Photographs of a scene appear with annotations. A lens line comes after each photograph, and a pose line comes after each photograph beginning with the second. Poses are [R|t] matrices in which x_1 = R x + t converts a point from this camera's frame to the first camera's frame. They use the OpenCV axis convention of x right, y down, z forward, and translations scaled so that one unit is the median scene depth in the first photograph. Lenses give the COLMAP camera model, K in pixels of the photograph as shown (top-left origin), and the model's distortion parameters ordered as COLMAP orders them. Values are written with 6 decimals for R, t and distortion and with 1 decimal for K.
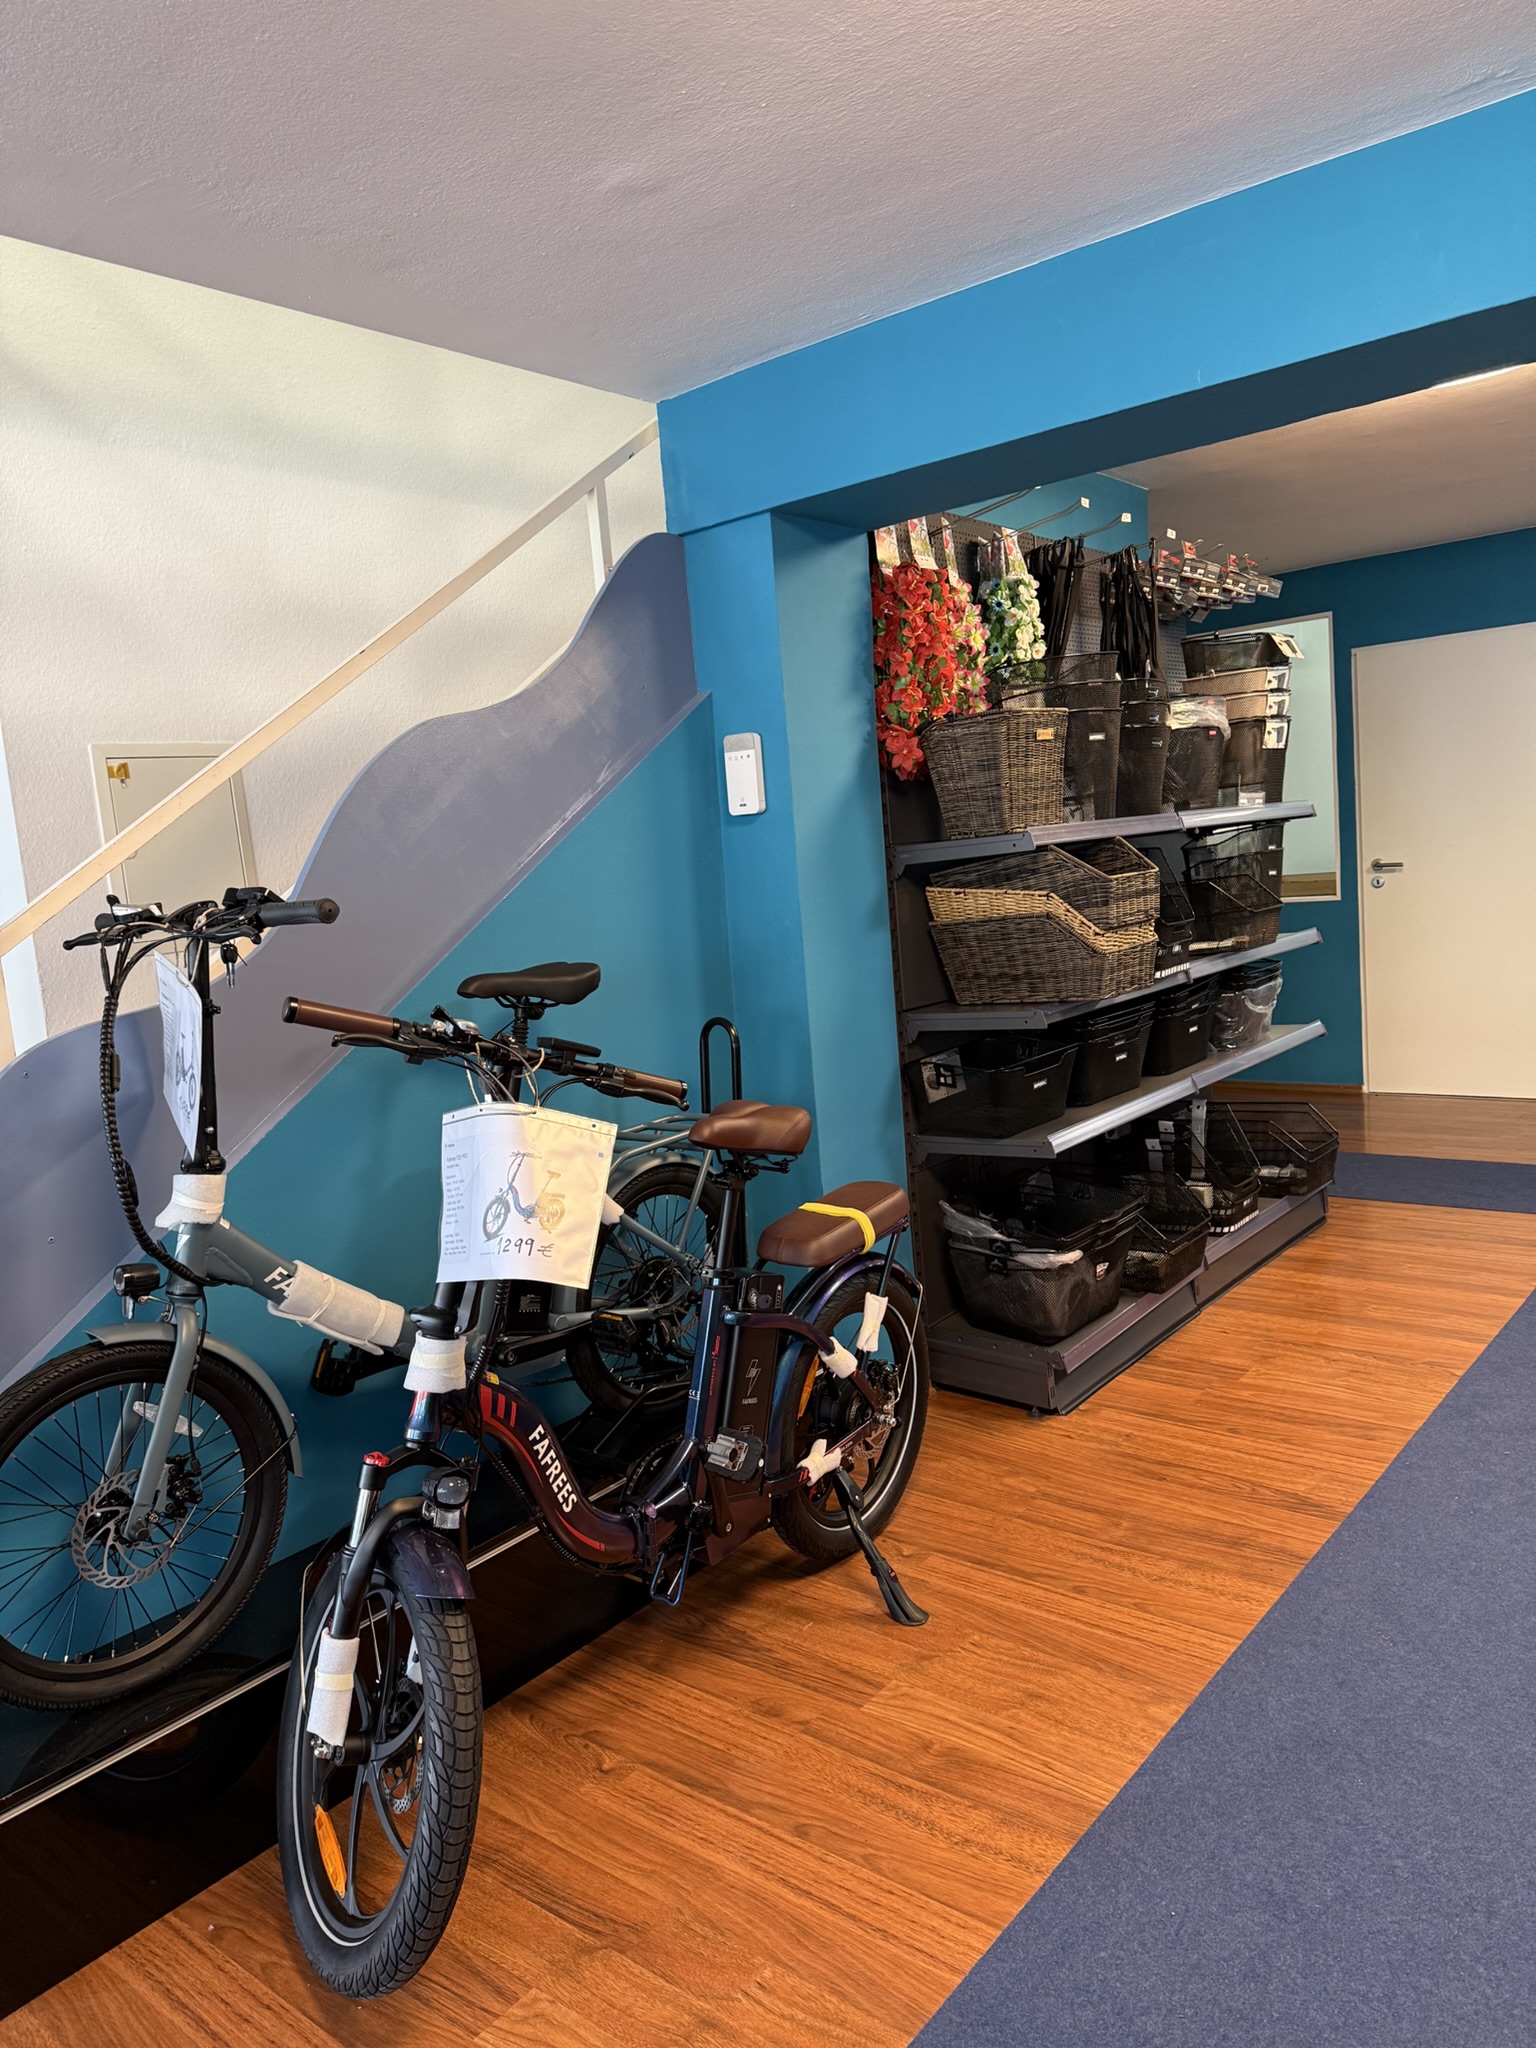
lens RADIAL K [[1442.3, 0, 765.9], [0, 1442.3, 1024.5], [0, 0, 1]] dist [0.000121, -0.000057]
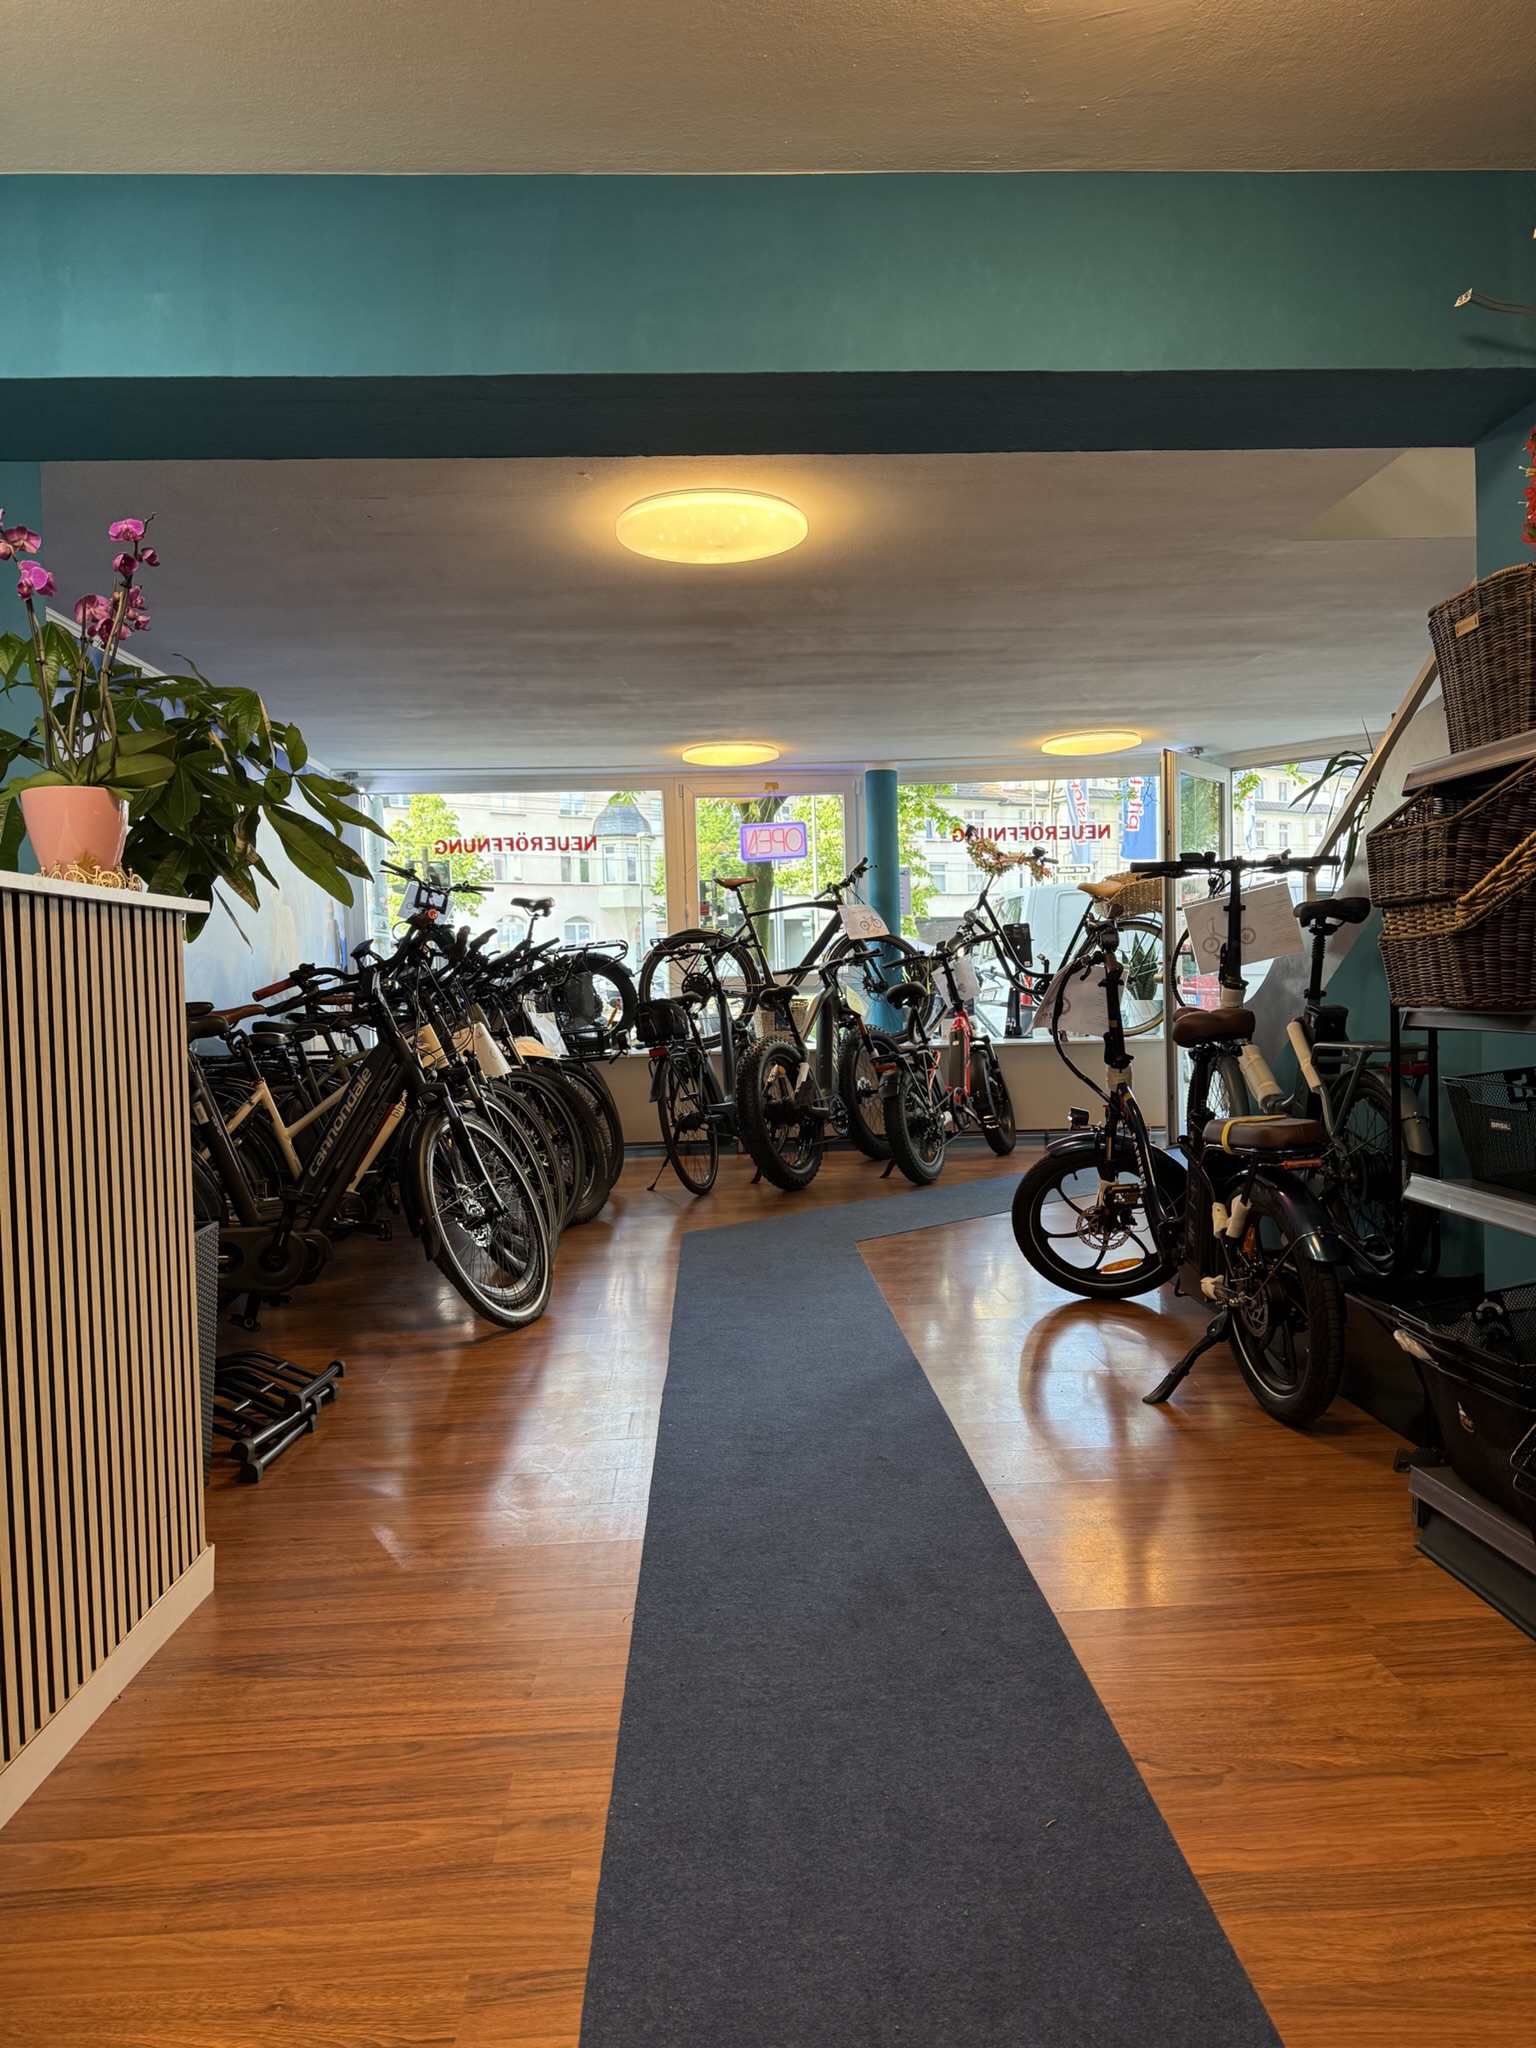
lens RADIAL K [[1442.3, 0, 769.0], [0, 1442.3, 1025.8], [0, 0, 1]] dist [0.000121, -0.000057]
pose [[-0.734676, 0.118370, -0.668011, 0.915095], [-0.005985, 0.983491, 0.180856, -0.128858], [0.678391, 0.136869, -0.721840, 1.260859]]
